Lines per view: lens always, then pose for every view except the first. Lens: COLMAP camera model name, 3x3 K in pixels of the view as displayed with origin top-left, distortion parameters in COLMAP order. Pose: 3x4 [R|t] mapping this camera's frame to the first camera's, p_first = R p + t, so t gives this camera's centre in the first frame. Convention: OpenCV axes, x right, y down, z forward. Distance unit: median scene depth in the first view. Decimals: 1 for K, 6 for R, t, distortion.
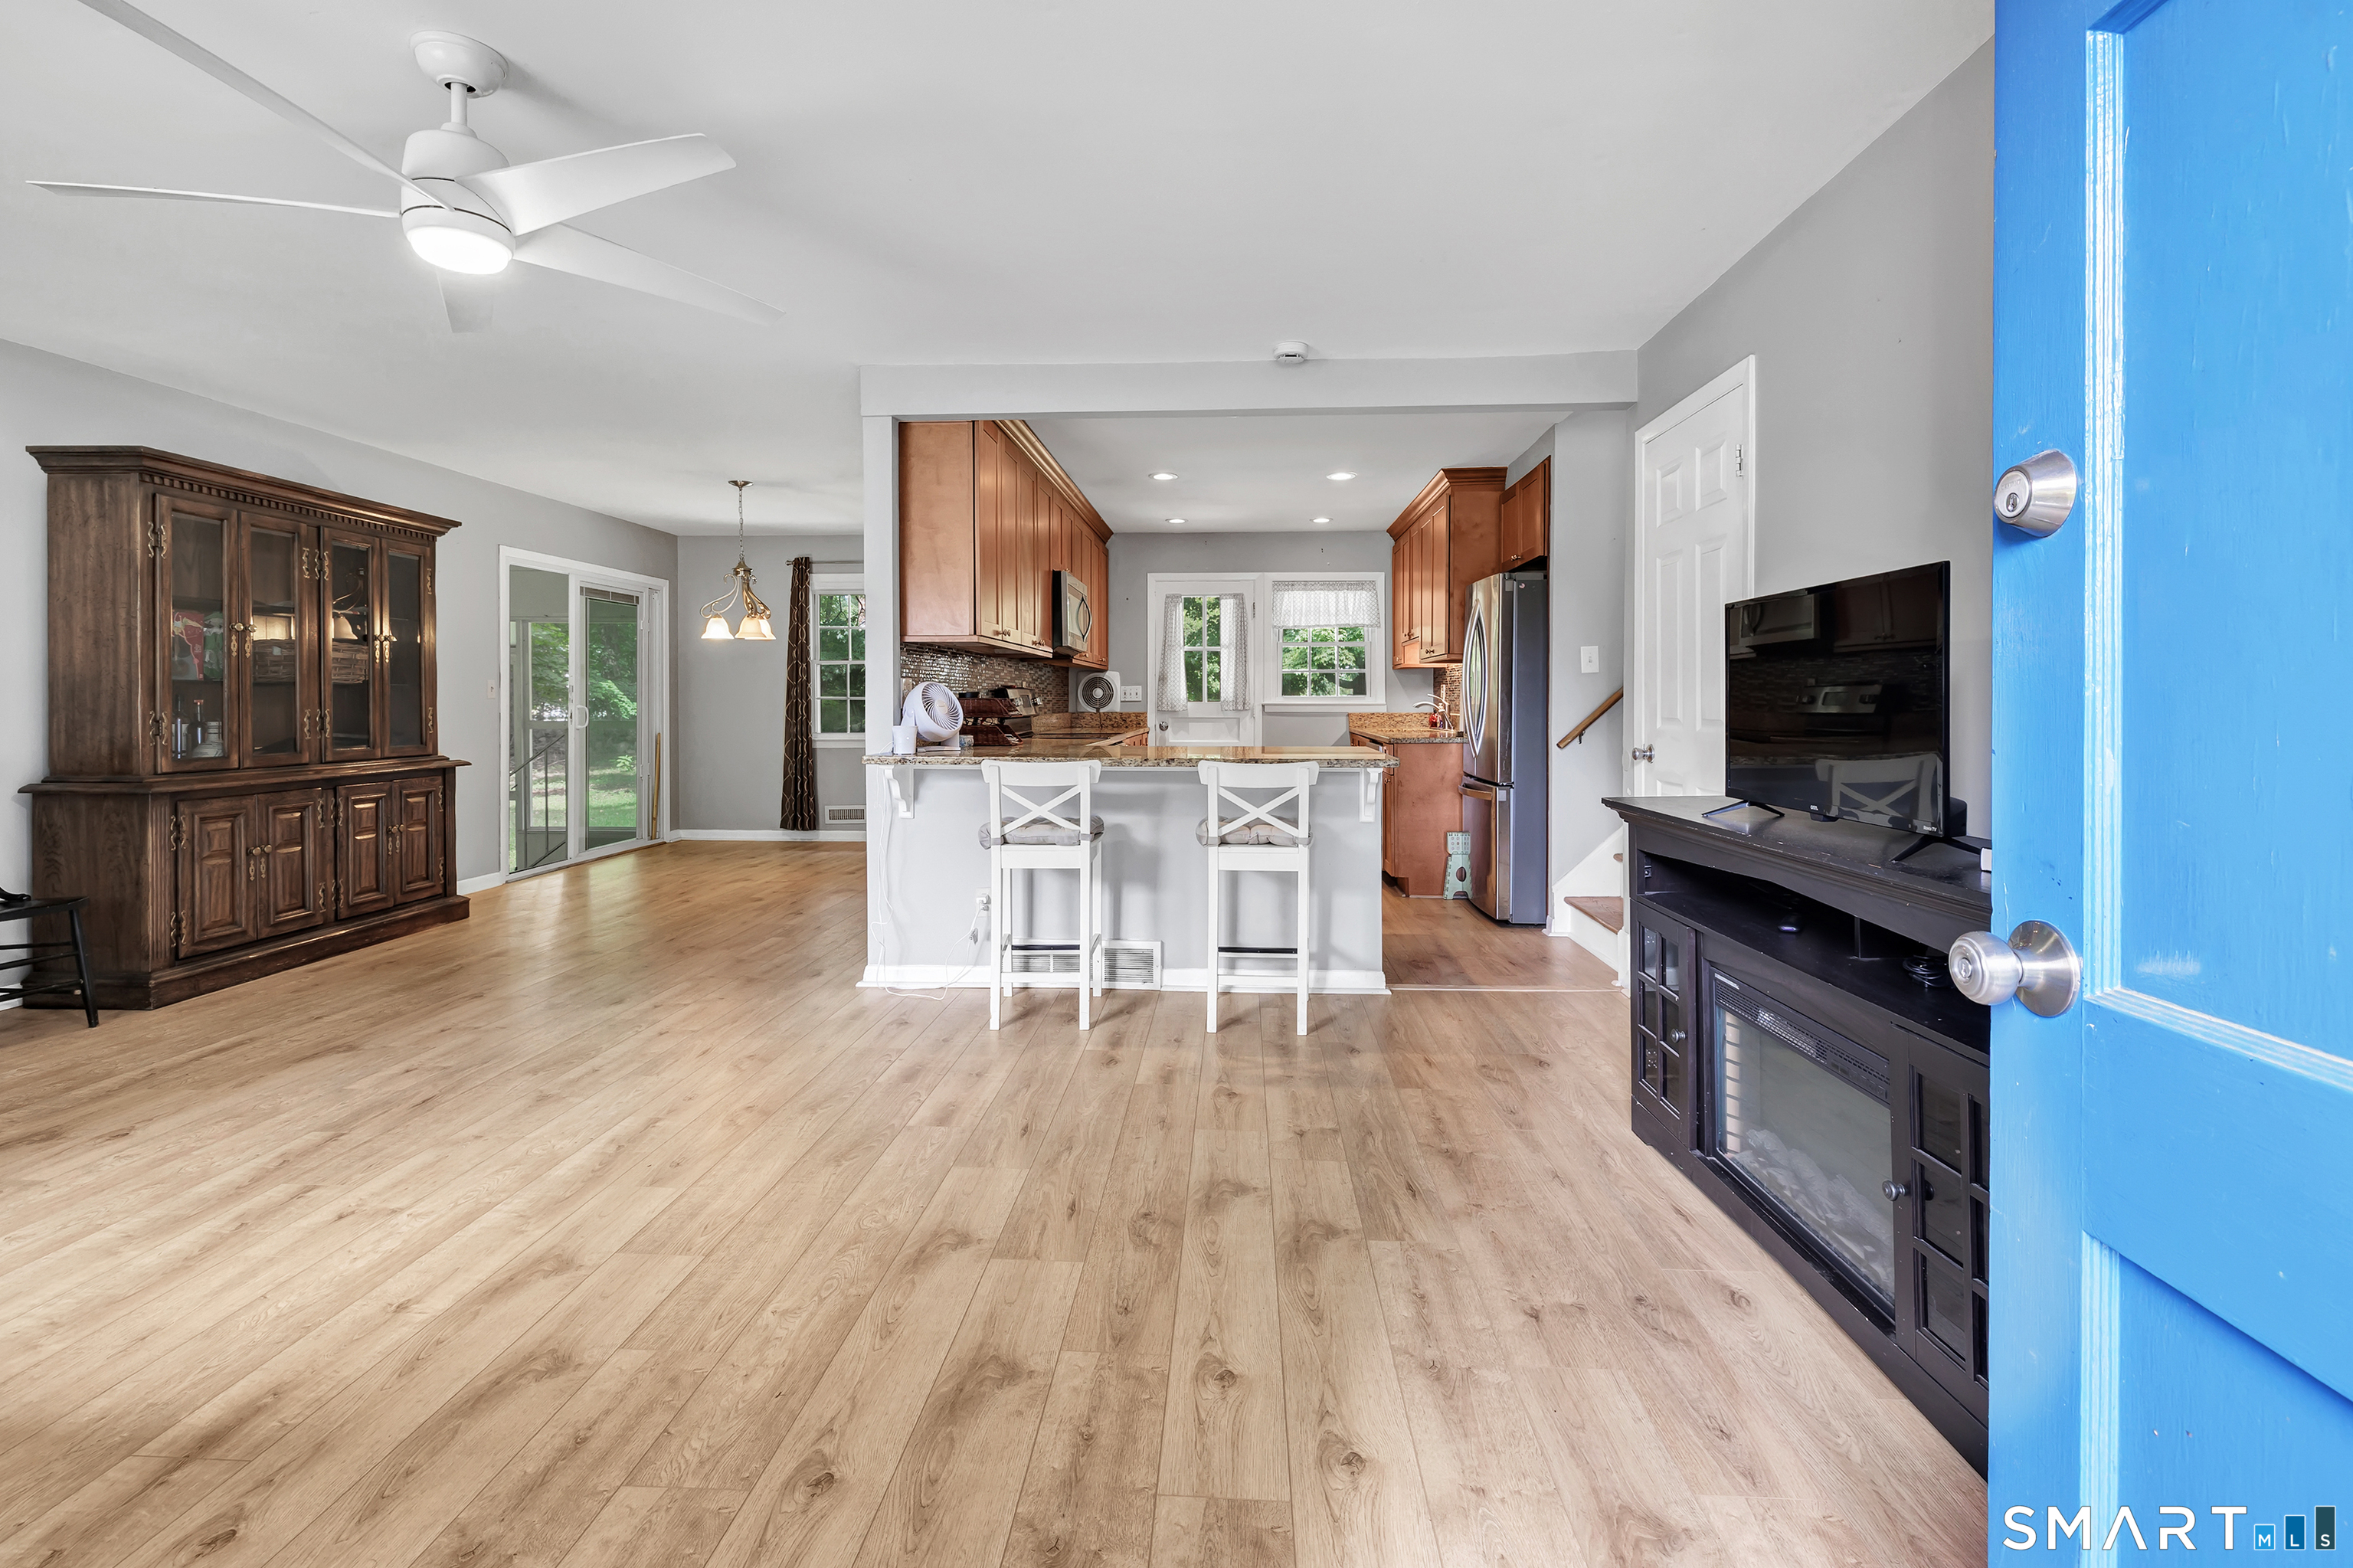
lens RADIAL K [[1058.8, 0, 1180.8], [0, 1058.8, 710.4], [0, 0, 1]] dist [0.003174, 0.001009]
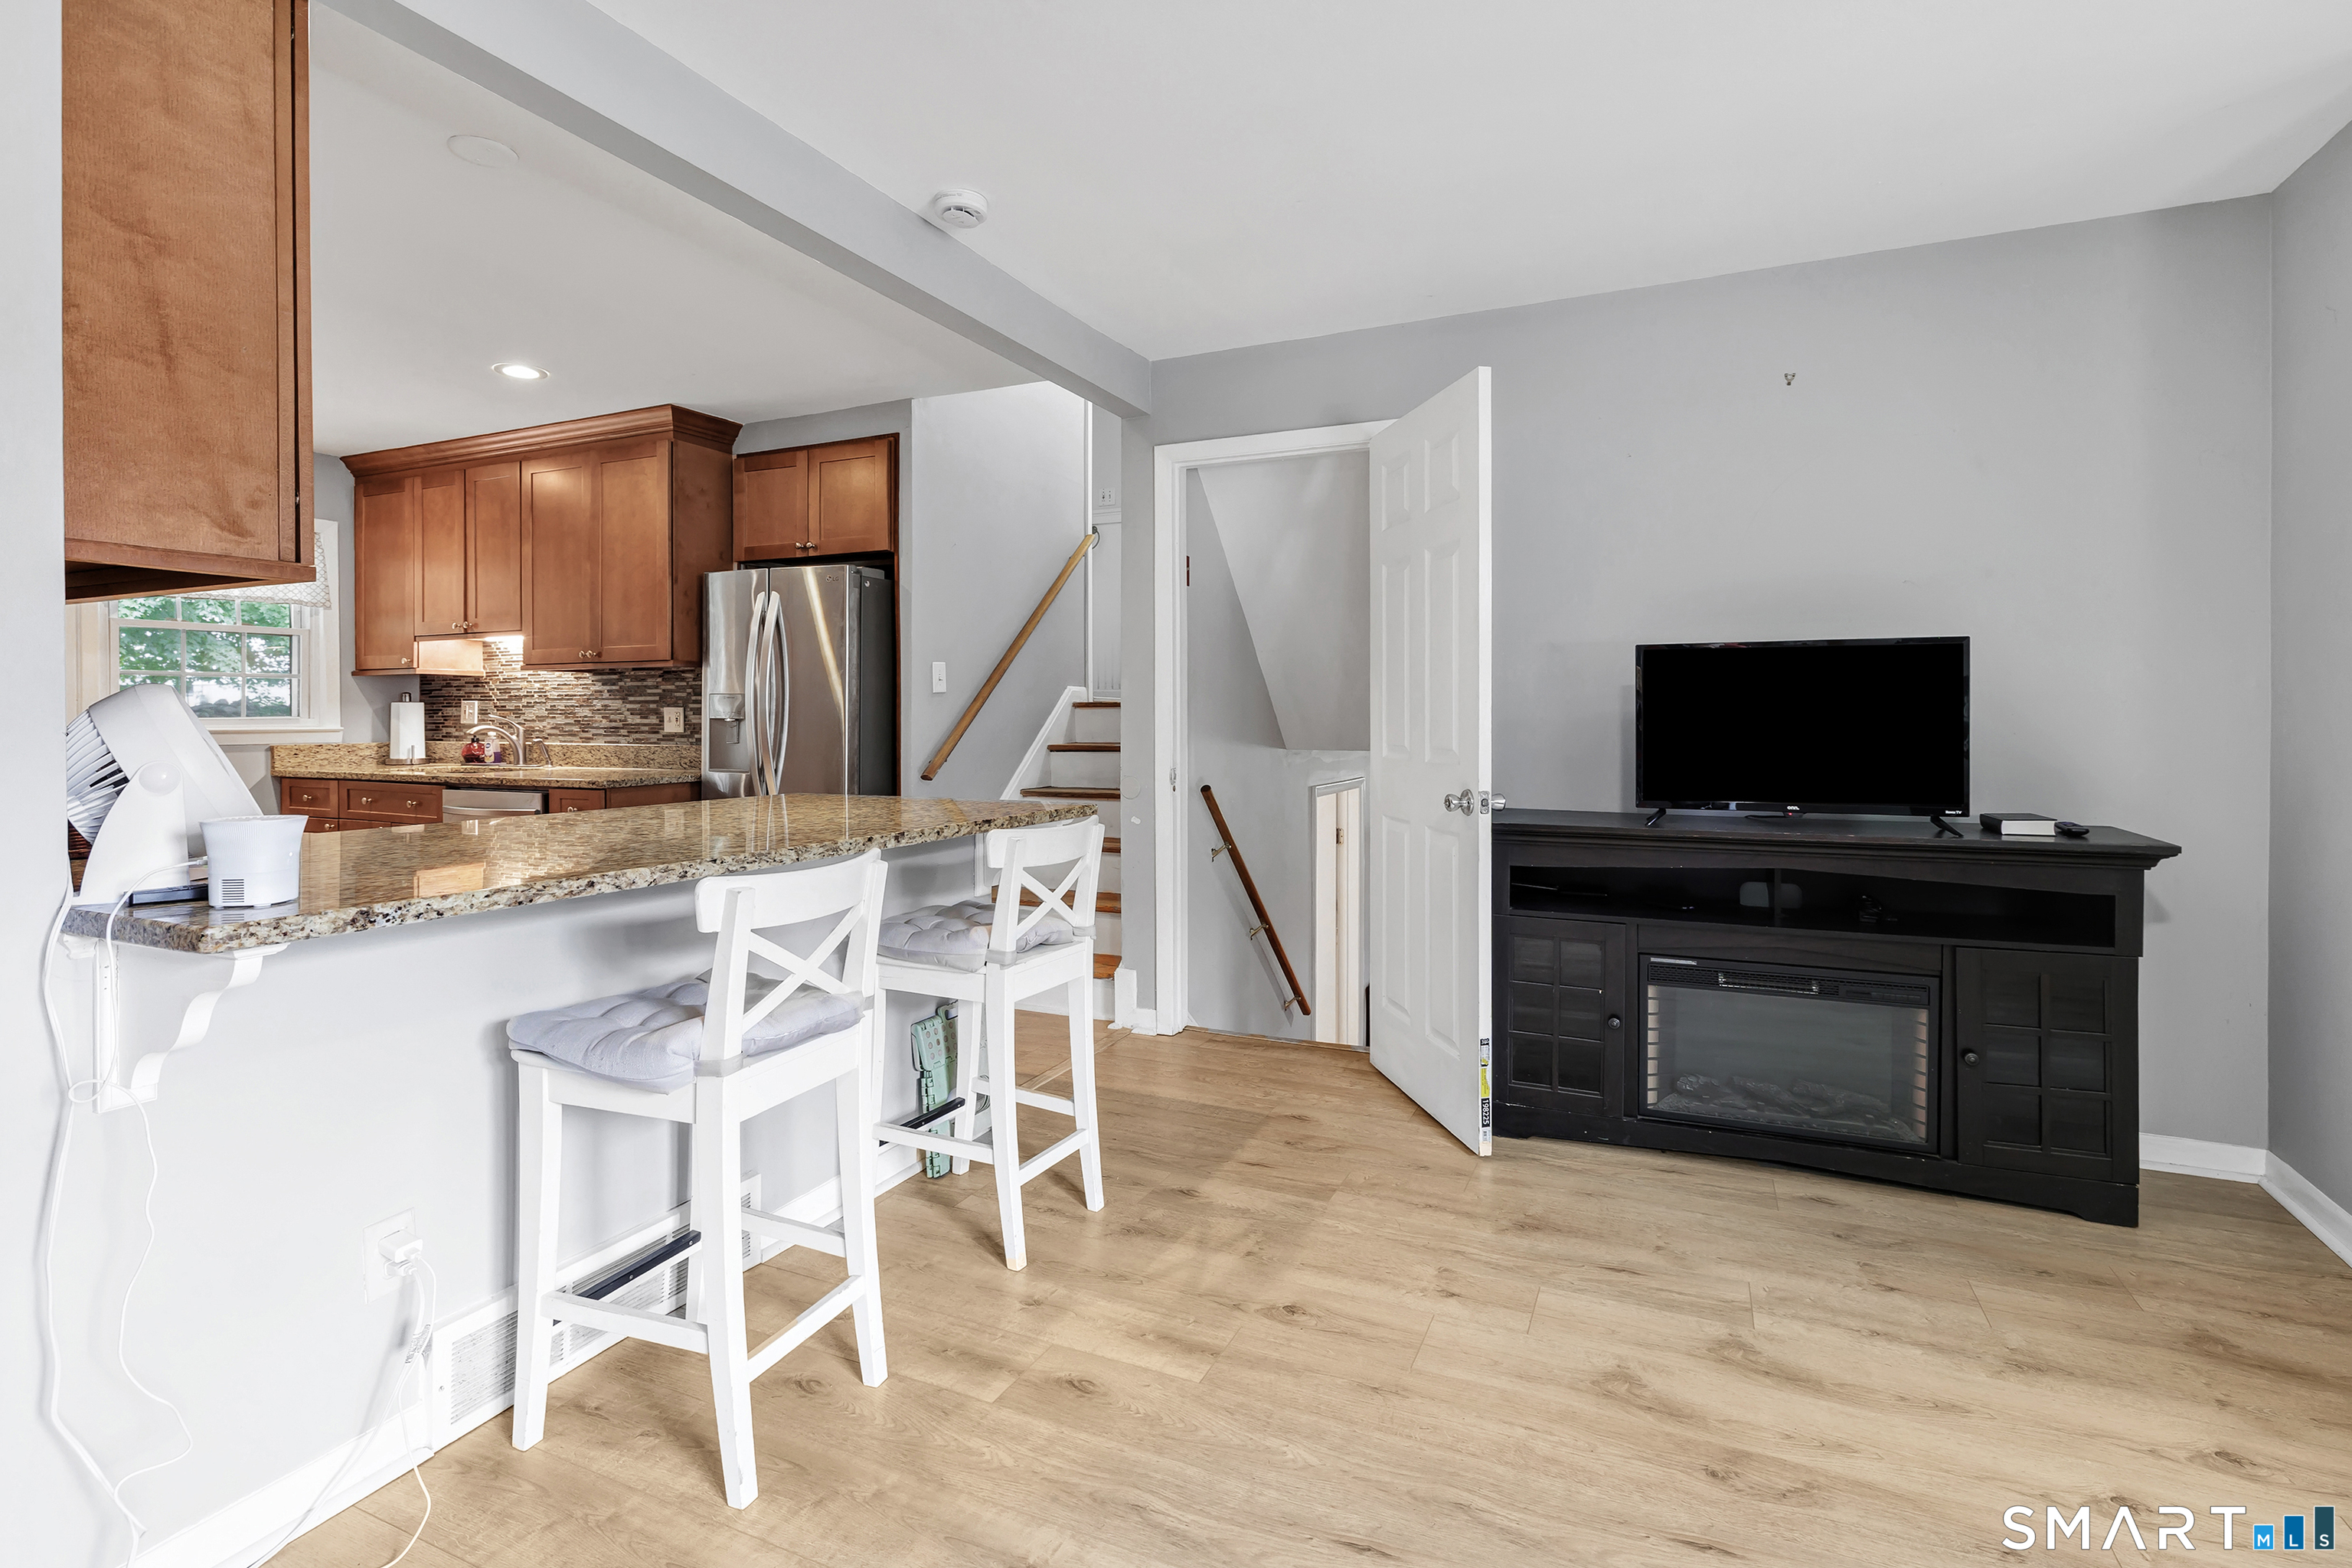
lens RADIAL K [[1083.1, 0, 1181.3], [0, 1083.1, 723.8], [0, 0, 1]] dist [0.000280, 0.000008]
pose [[0.368326, -0.009348, 0.929650, -0.598000], [0.011464, 0.999919, 0.005512, -0.018678], [-0.929626, 0.008628, 0.368404, 0.773093]]
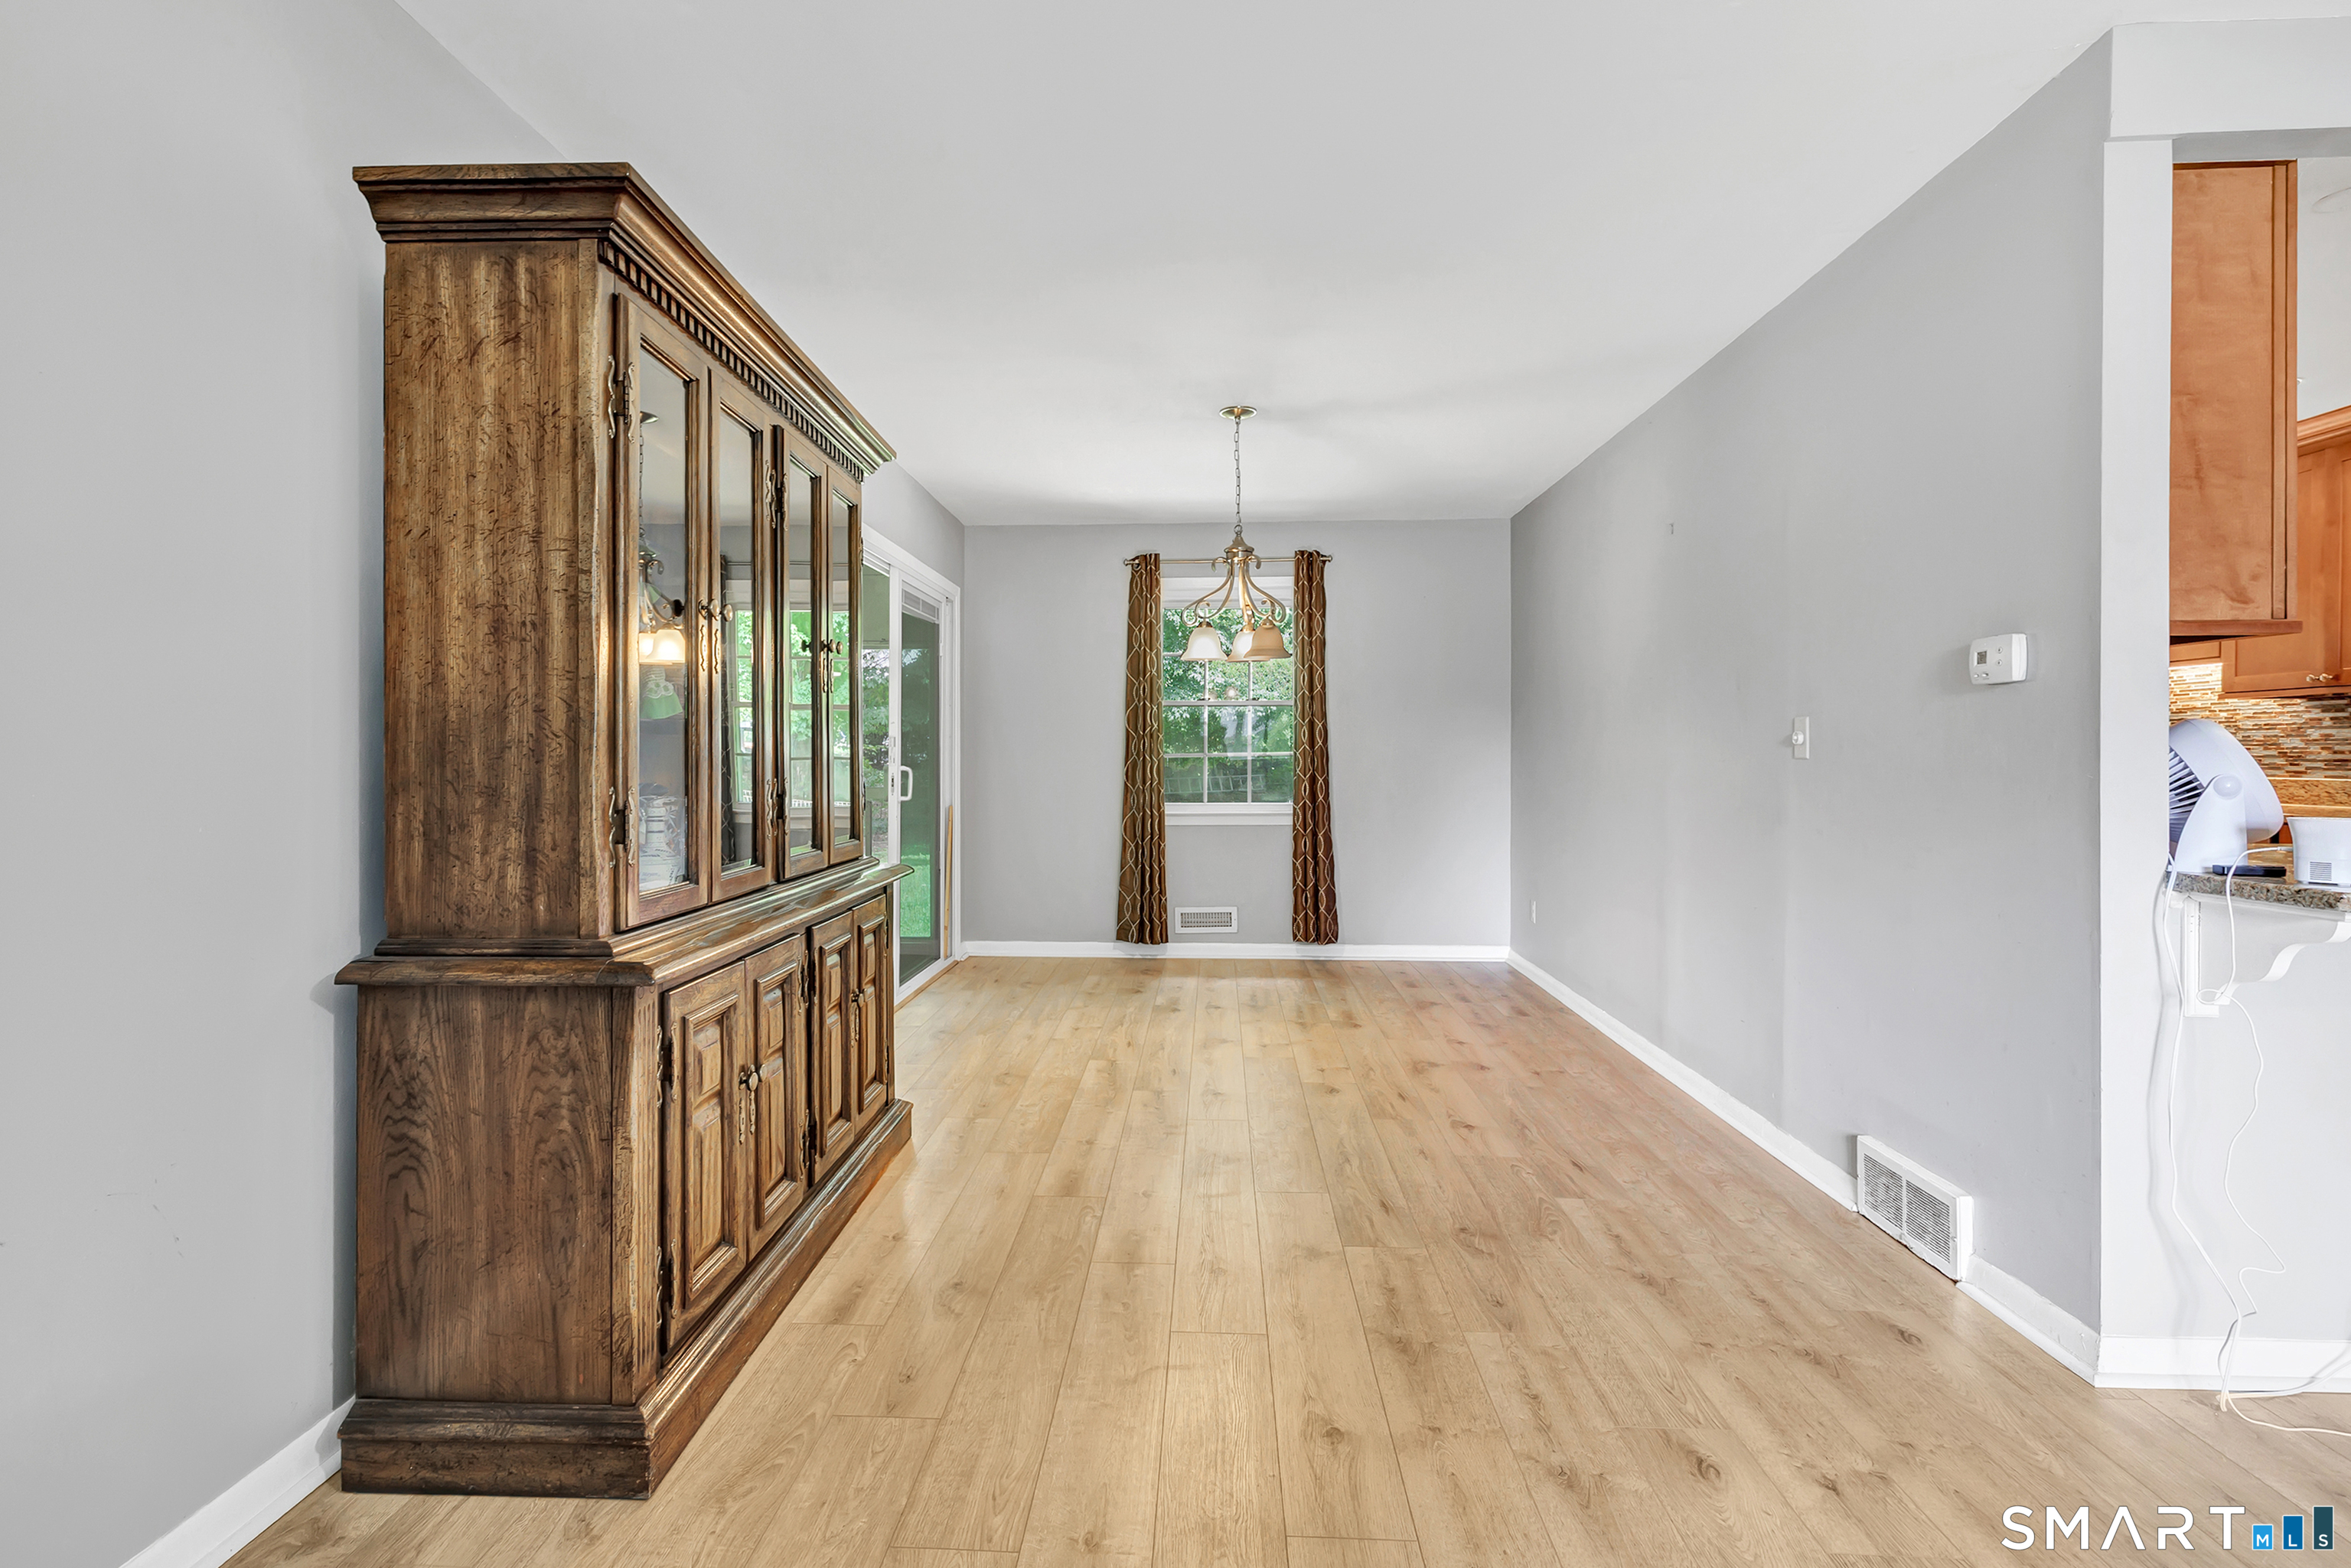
lens RADIAL K [[1111.9, 0, 1203.6], [0, 1111.9, 757.7], [0, 0, 1]] dist [0.004558, 0.000130]
pose [[0.999999, -0.000134, -0.001670, -0.922410], [0.000130, 0.999998, -0.002061, -0.014014], [0.001670, 0.002061, 0.999996, 0.689140]]
